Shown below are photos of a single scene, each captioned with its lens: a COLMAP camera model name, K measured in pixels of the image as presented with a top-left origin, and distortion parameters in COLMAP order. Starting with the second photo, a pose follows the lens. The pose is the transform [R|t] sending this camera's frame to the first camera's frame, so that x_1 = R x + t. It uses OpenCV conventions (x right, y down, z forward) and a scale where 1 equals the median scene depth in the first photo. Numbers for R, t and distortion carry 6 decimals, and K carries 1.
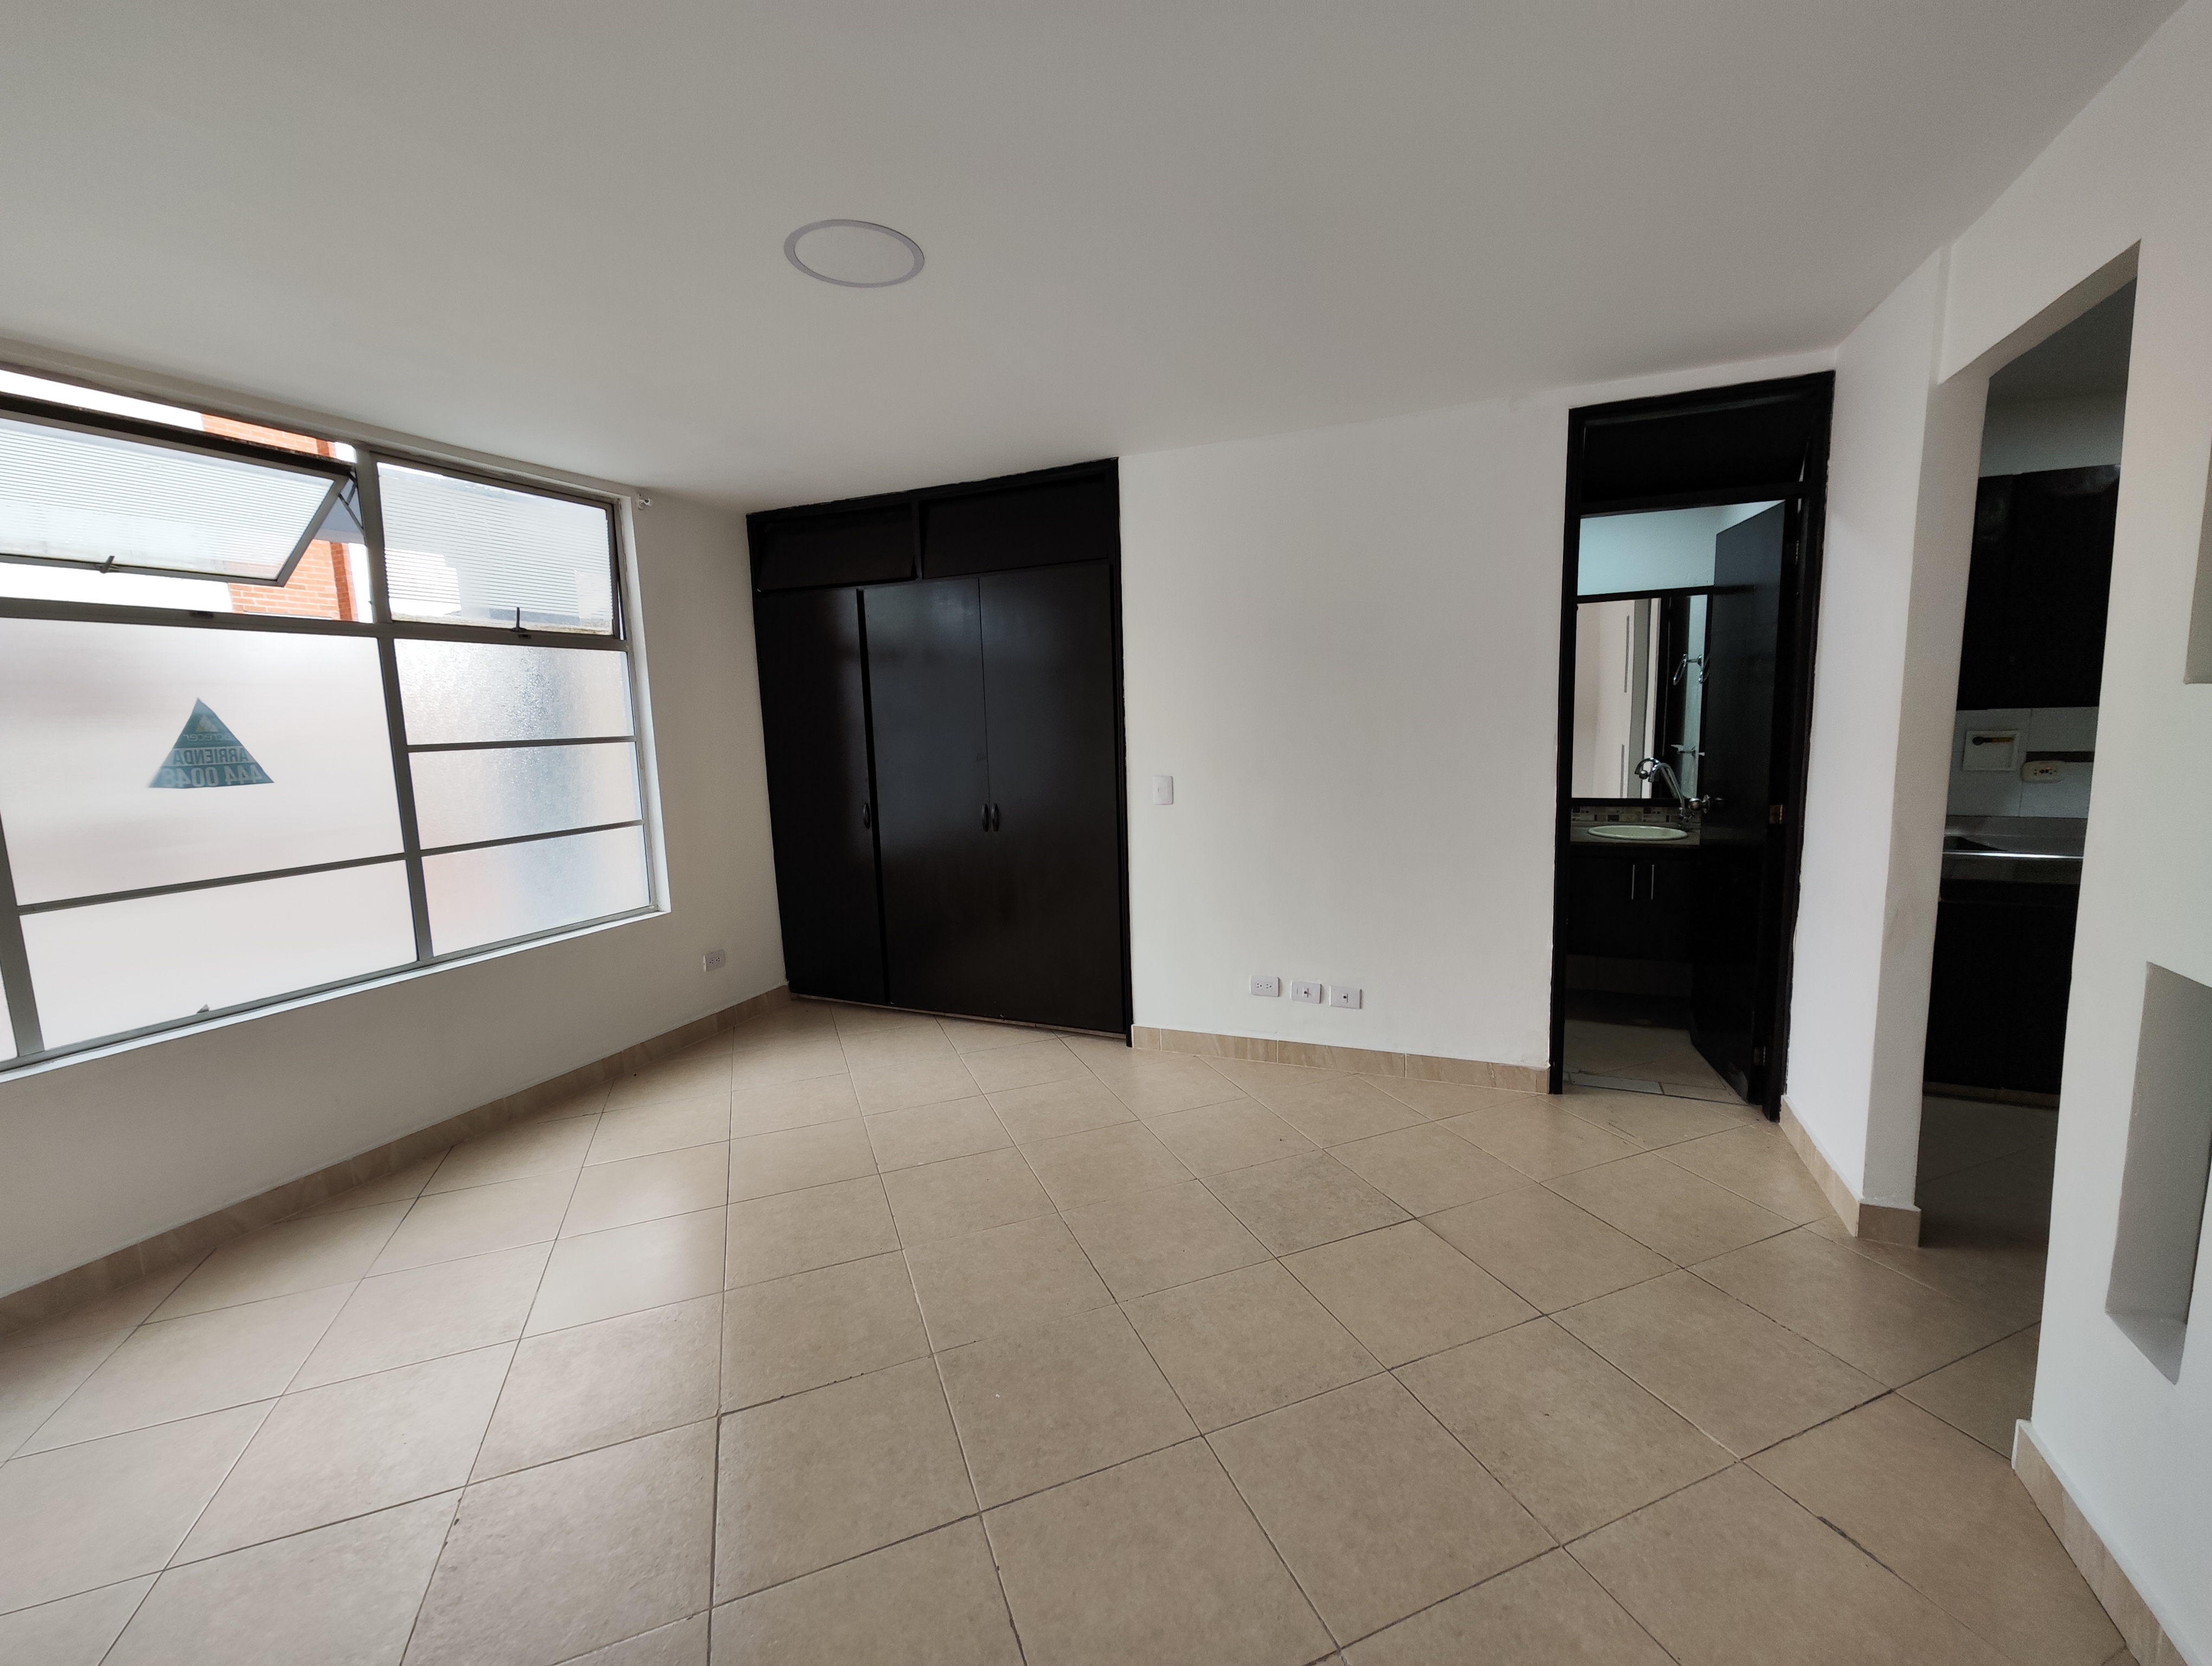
lens RADIAL K [[939.2, 0, 1106.0], [0, 939.2, 833.0], [0, 0, 1]] dist [-0.000586, 0.000211]
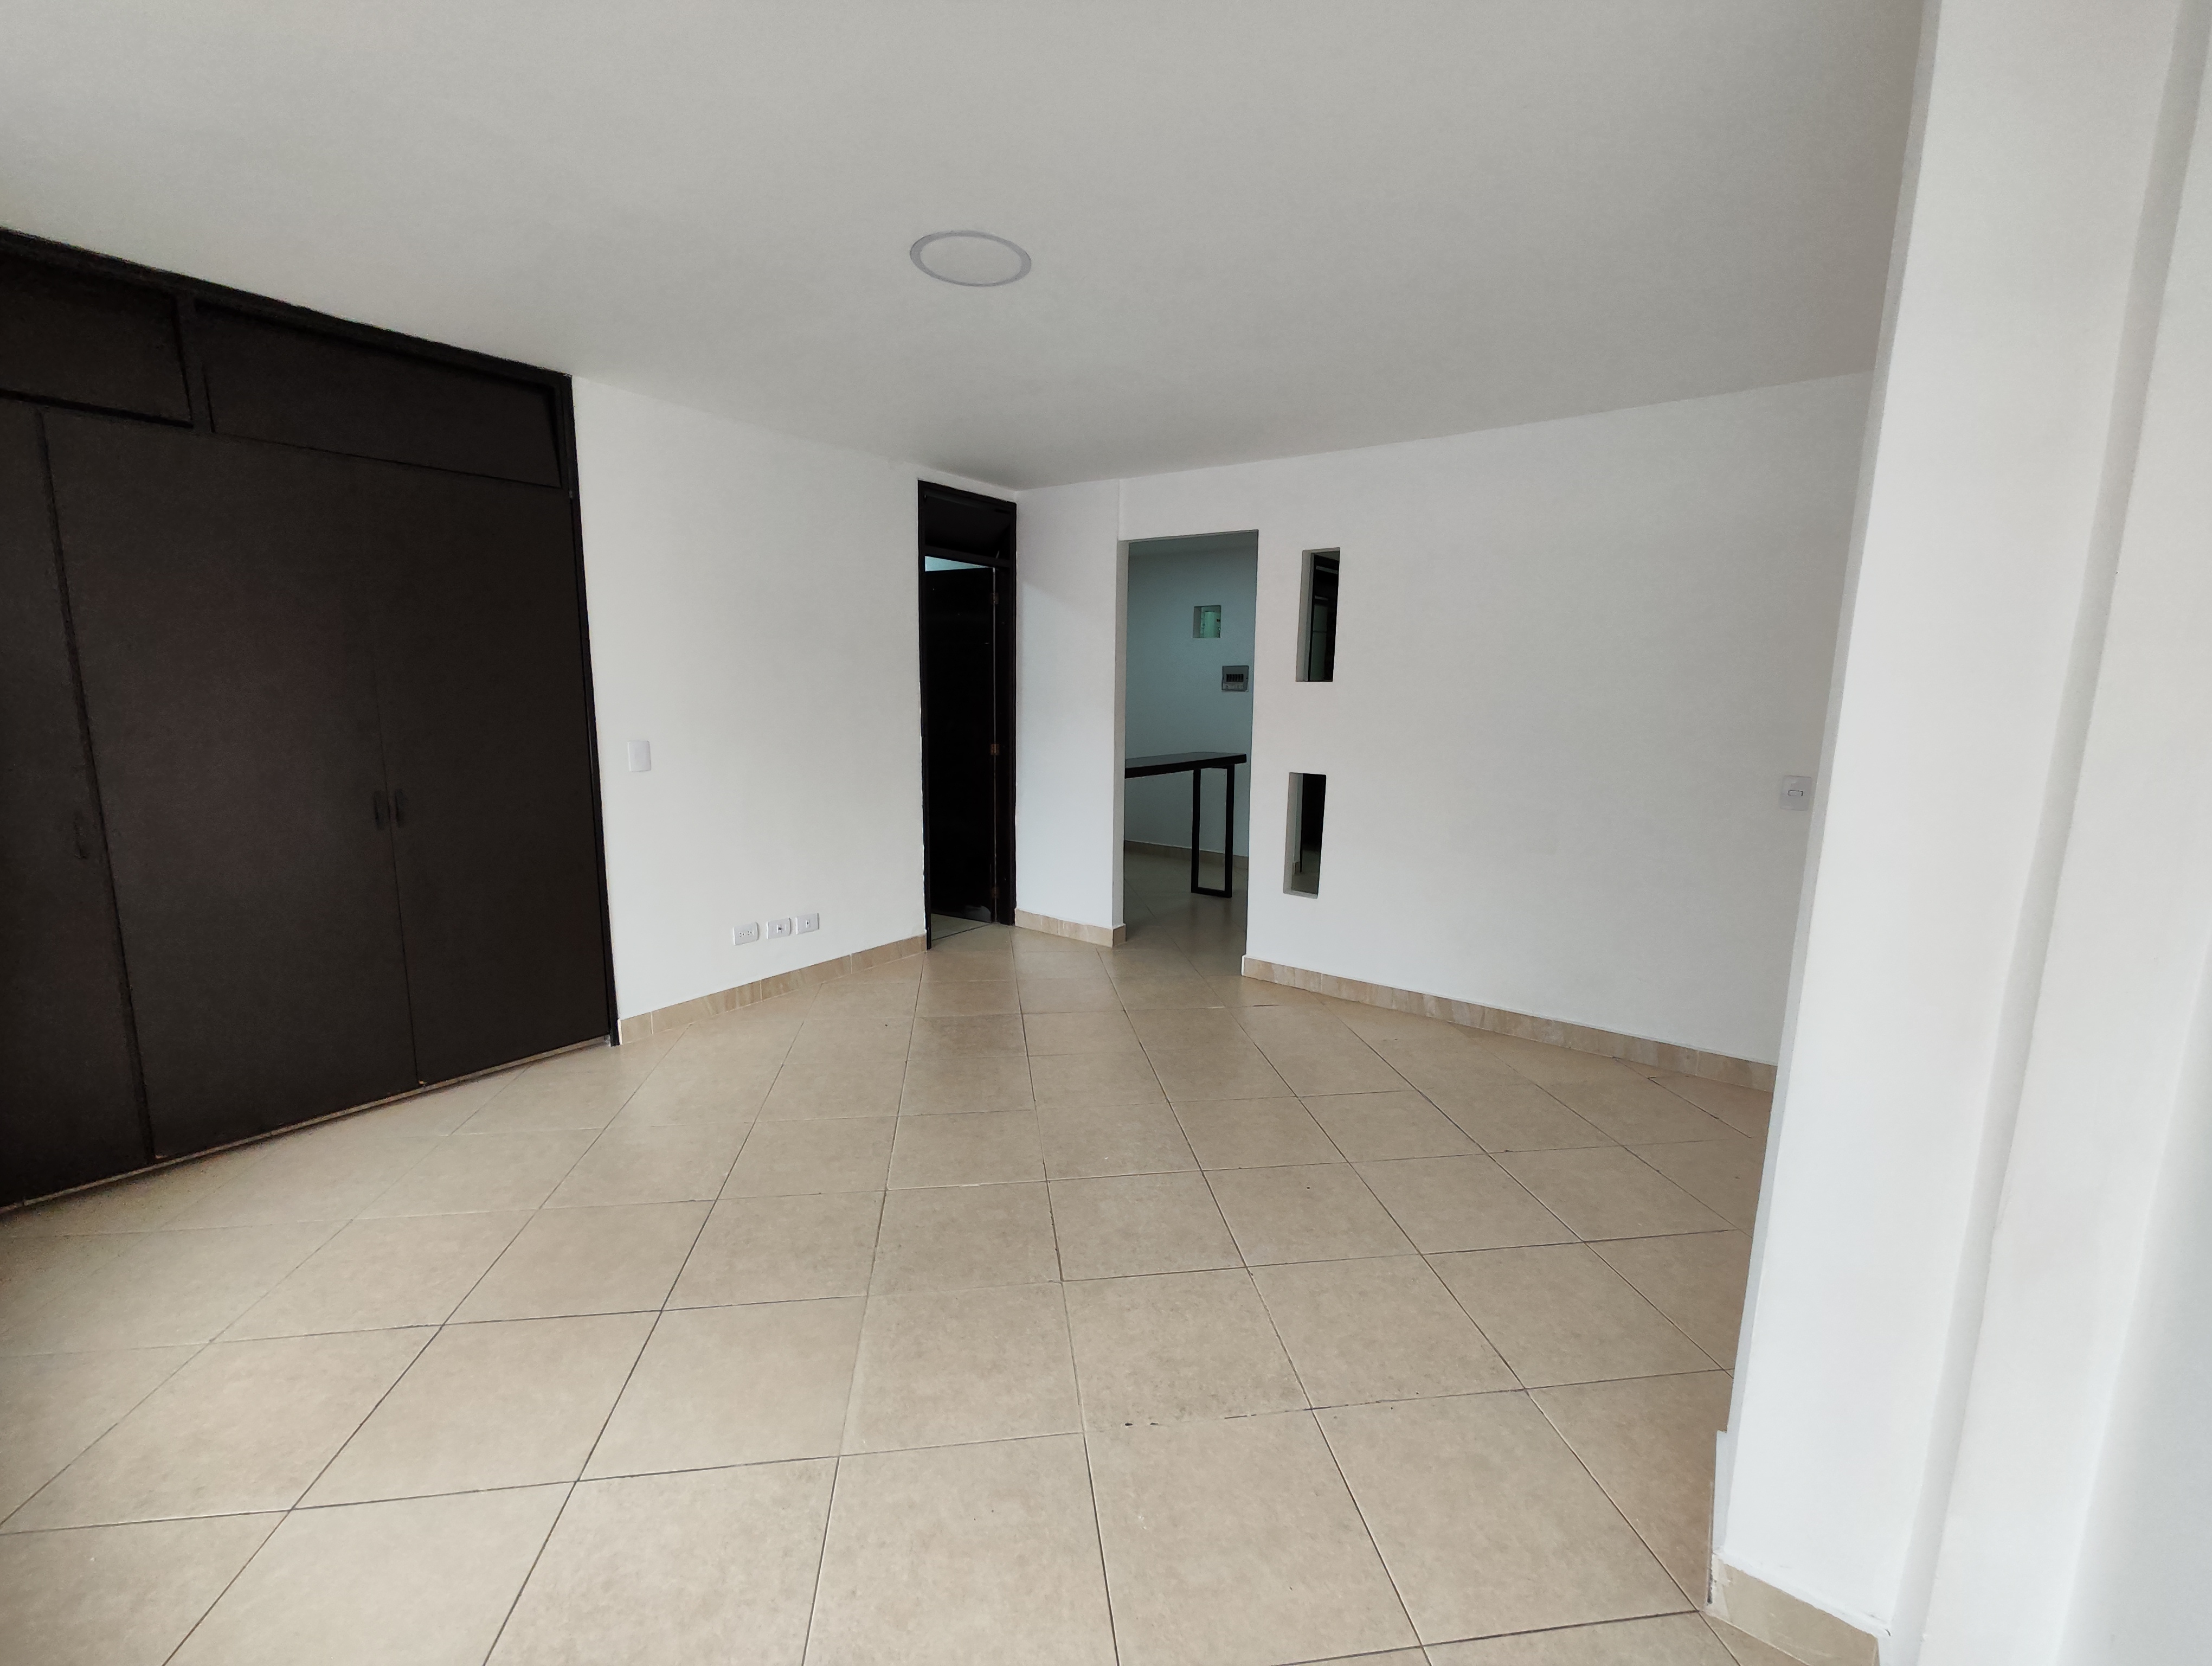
lens RADIAL K [[916.7, 0, 1109.6], [0, 916.7, 838.4], [0, 0, 1]] dist [-0.001992, 0.000488]
pose [[0.214862, -0.117999, 0.969490, -0.754722], [0.113729, 0.988944, 0.095162, 0.003320], [-0.970000, 0.089813, 0.225907, 0.359108]]
